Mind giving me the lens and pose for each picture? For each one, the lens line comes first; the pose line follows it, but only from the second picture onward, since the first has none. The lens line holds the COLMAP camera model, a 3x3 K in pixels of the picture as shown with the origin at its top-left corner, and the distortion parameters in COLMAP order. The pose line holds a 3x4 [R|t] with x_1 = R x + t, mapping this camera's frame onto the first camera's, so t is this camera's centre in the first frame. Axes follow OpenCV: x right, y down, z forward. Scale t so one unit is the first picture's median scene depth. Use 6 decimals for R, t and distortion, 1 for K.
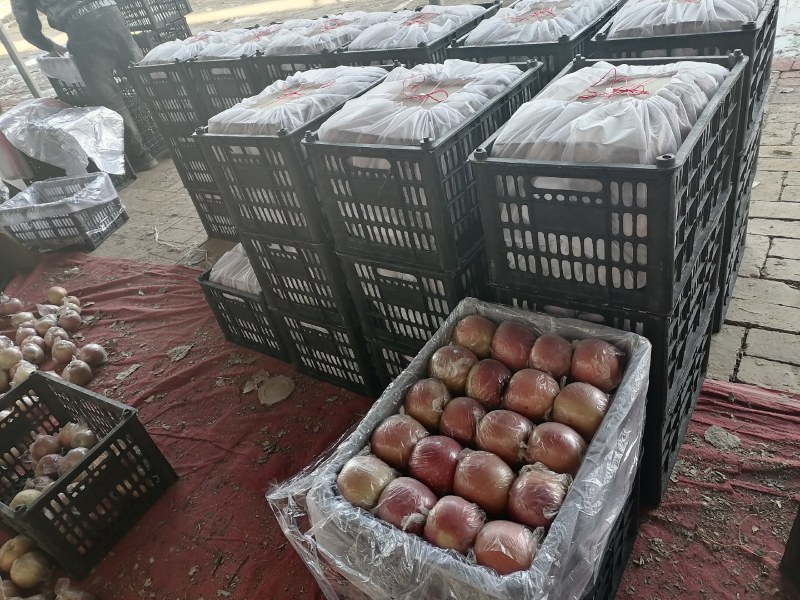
lens RADIAL K [[592.8, 0, 402.1], [0, 592.8, 298.4], [0, 0, 1]] dist [-0.006535, 0.000335]
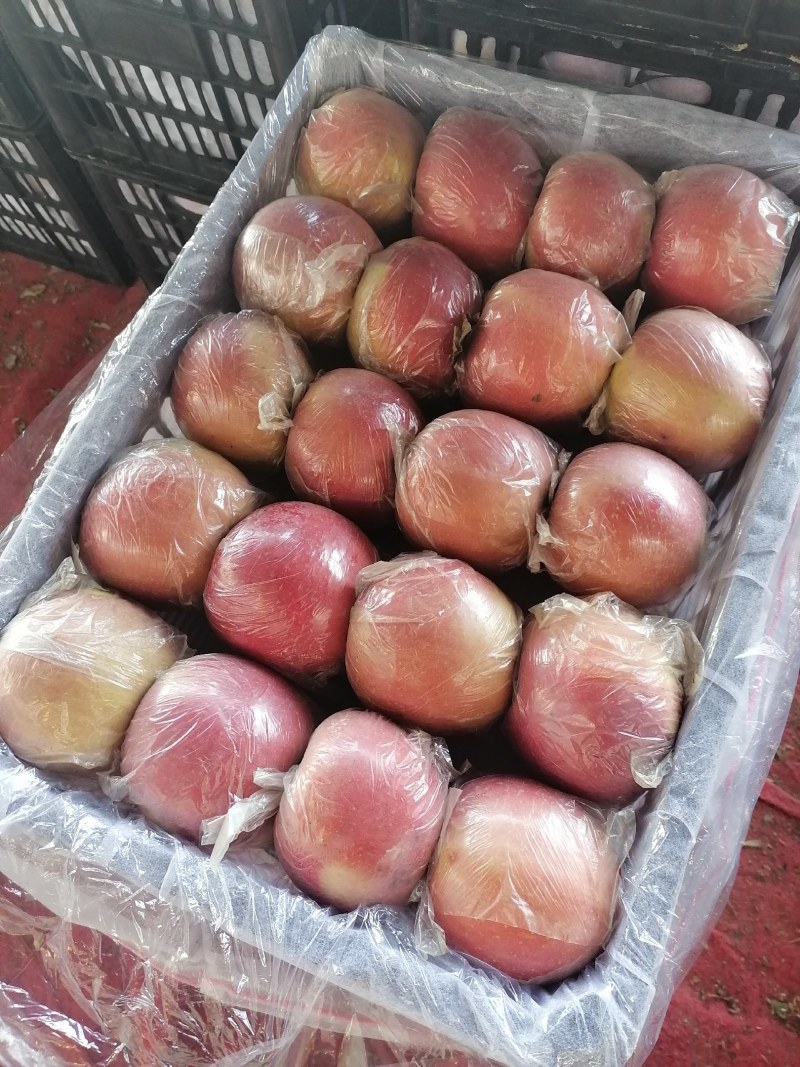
lens RADIAL K [[790.7, 0, 396.0], [0, 790.7, 526.6], [0, 0, 1]] dist [-0.006535, 0.000335]
pose [[0.973235, -0.124897, 0.192911, 0.030501], [0.006768, 0.854639, 0.519178, 0.009467], [-0.229713, -0.503976, 0.832610, 0.551891]]
